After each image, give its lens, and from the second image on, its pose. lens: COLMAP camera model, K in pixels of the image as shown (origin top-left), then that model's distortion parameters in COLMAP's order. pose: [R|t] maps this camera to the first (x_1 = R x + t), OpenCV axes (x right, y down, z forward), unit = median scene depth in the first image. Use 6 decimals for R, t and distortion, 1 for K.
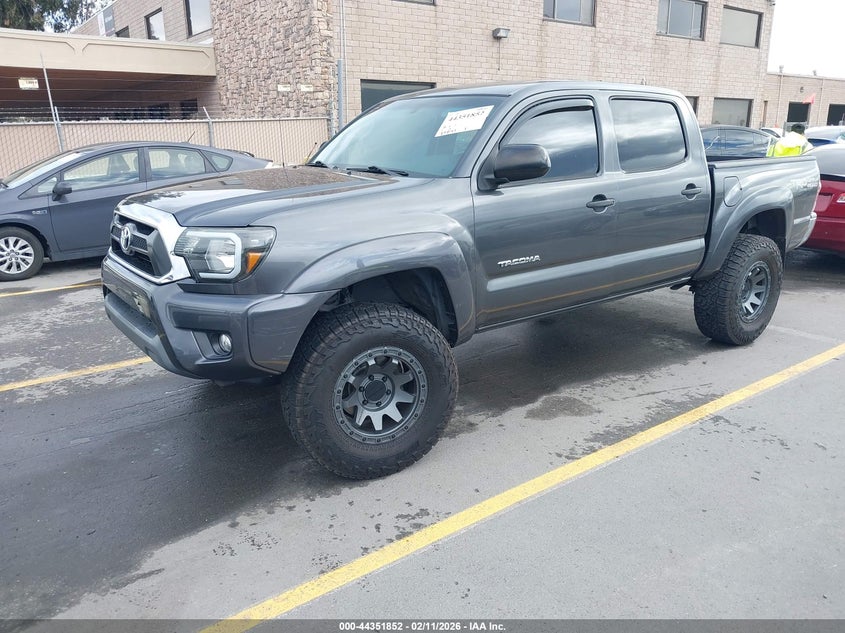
lens RADIAL K [[656.7, 0, 422.5], [0, 656.7, 316.5], [0, 0, 1]] dist [-0.002720, -0.004543]
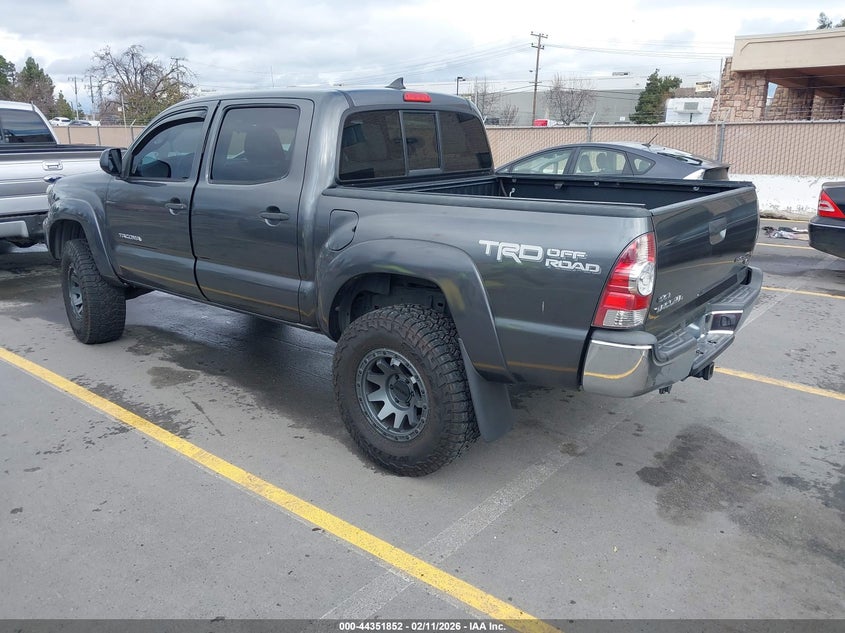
lens RADIAL K [[656.7, 0, 422.5], [0, 656.7, 316.5], [0, 0, 1]] dist [-0.002720, -0.004543]
pose [[0.244593, 0.264606, -0.932823, 1.318068], [-0.260282, 0.944652, 0.199713, -0.297250], [0.934038, 0.193949, 0.299928, 0.994767]]
